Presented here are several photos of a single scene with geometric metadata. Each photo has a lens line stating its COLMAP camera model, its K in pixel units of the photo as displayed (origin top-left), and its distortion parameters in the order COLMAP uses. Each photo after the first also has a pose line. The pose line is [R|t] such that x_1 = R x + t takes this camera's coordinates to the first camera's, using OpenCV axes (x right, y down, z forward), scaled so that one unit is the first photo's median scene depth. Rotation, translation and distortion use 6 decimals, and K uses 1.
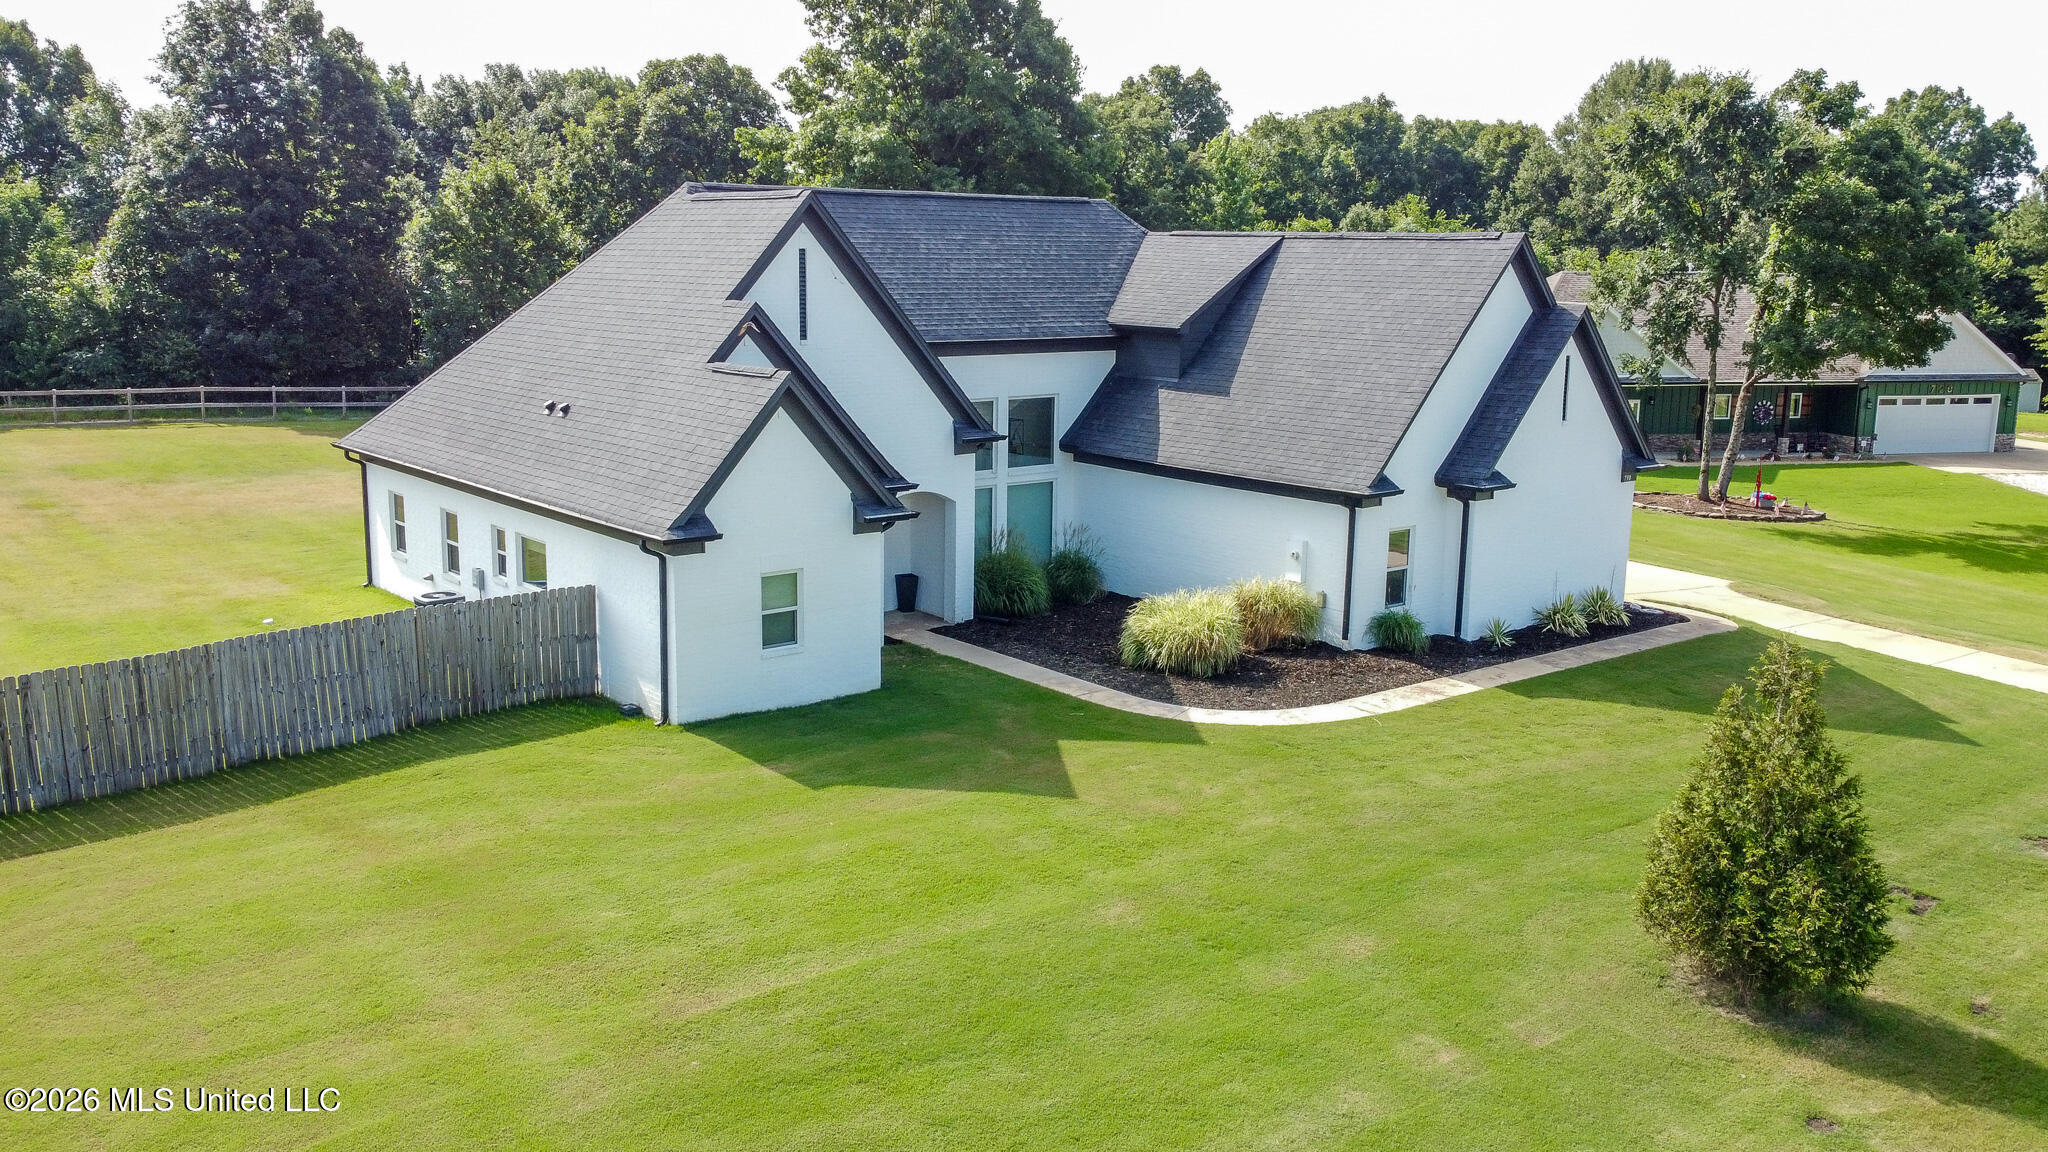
lens RADIAL K [[1690.8, 0, 1024.0], [0, 1690.8, 576.0], [0, 0, 1]] dist [0.002929, -0.000451]
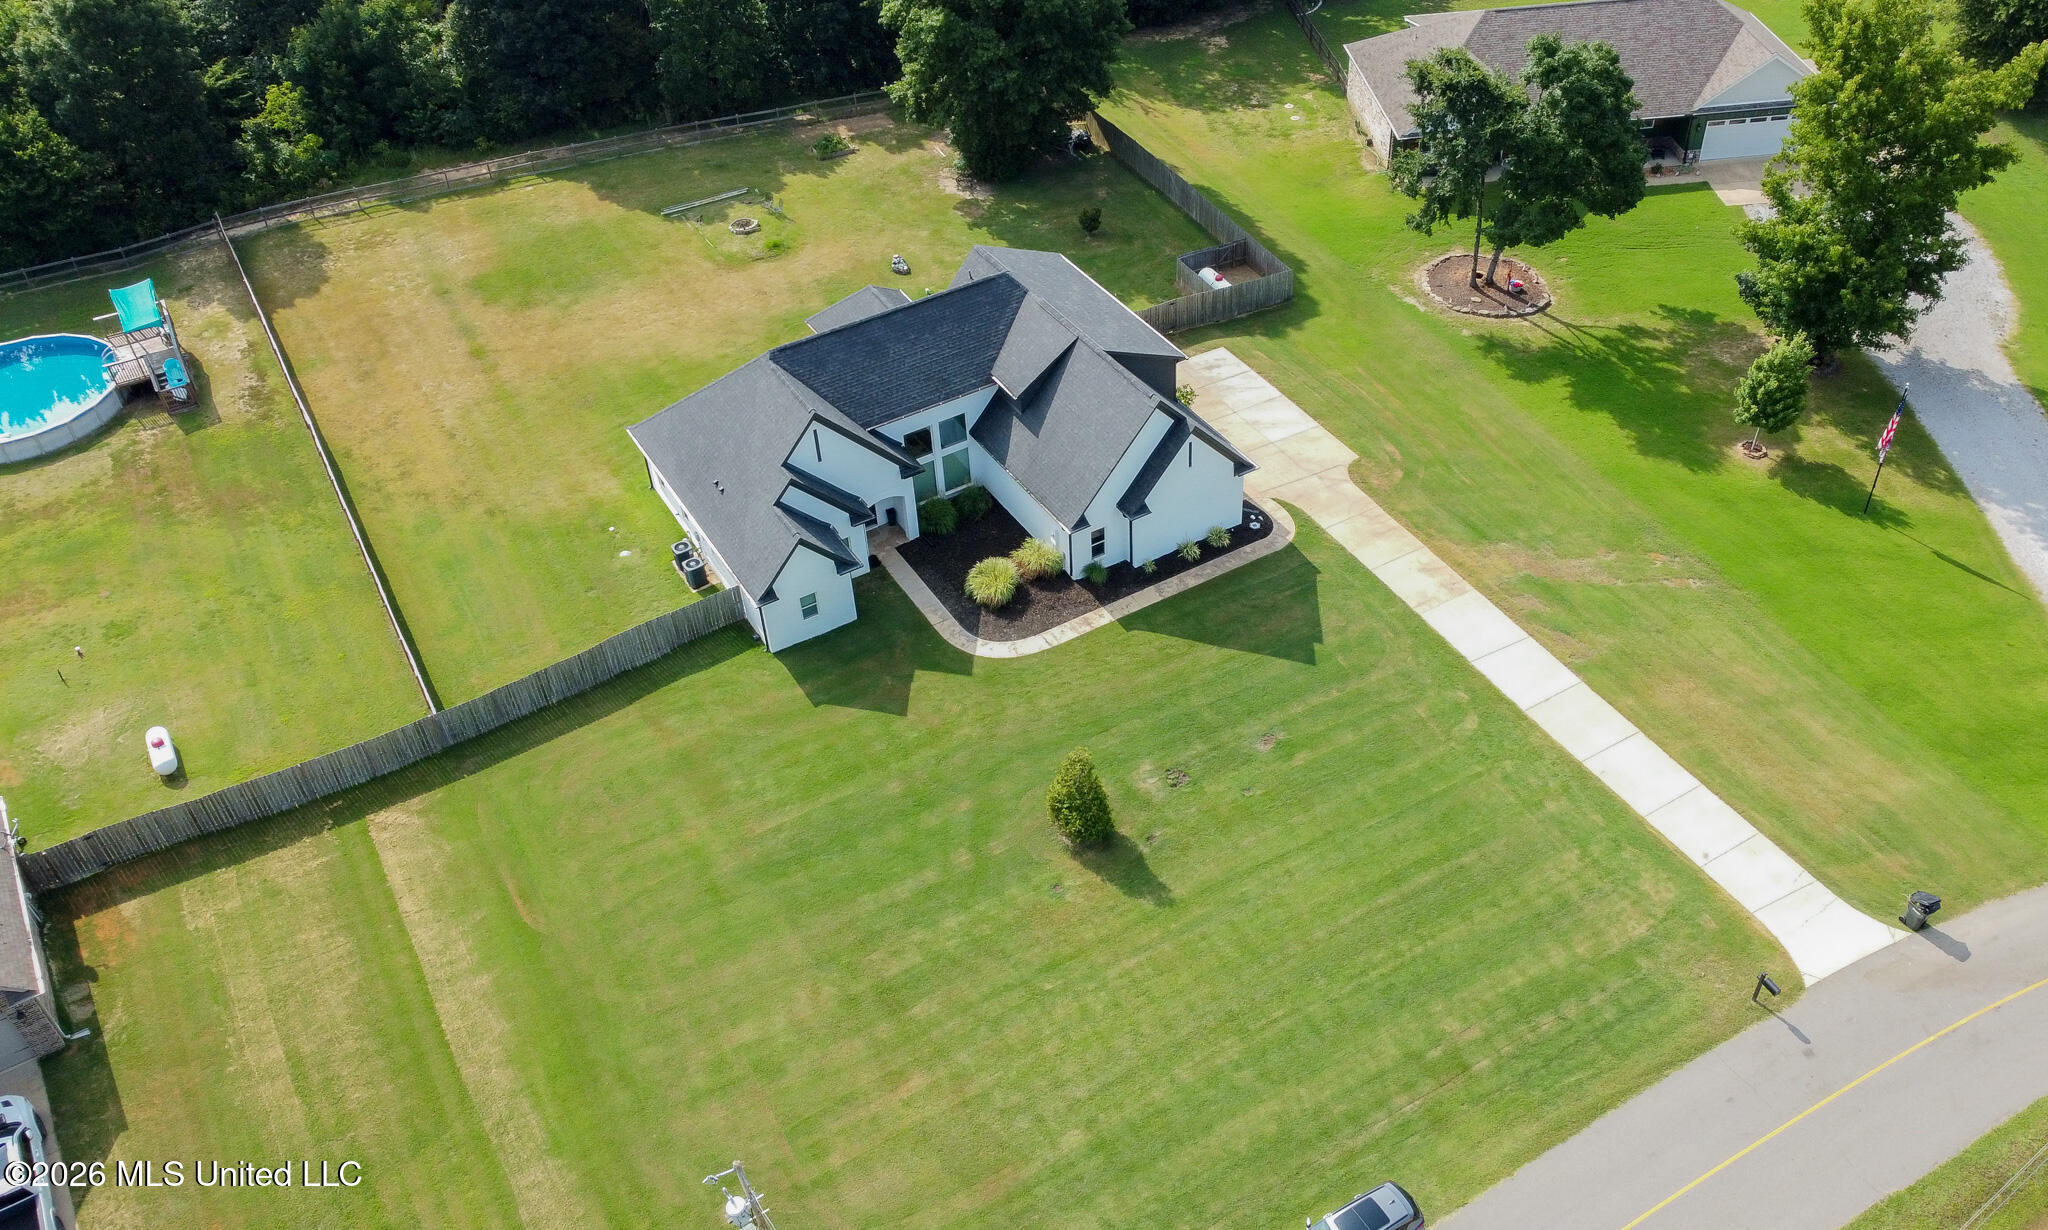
lens RADIAL K [[1678.4, 0, 1101.3], [0, 1678.4, 612.4], [0, 0, 1]] dist [0.003955, -0.018725]
pose [[0.990345, 0.060807, -0.124573, 0.578712], [0.010643, 0.862651, 0.505688, -1.189253], [0.138212, -0.502132, 0.853675, -1.045512]]
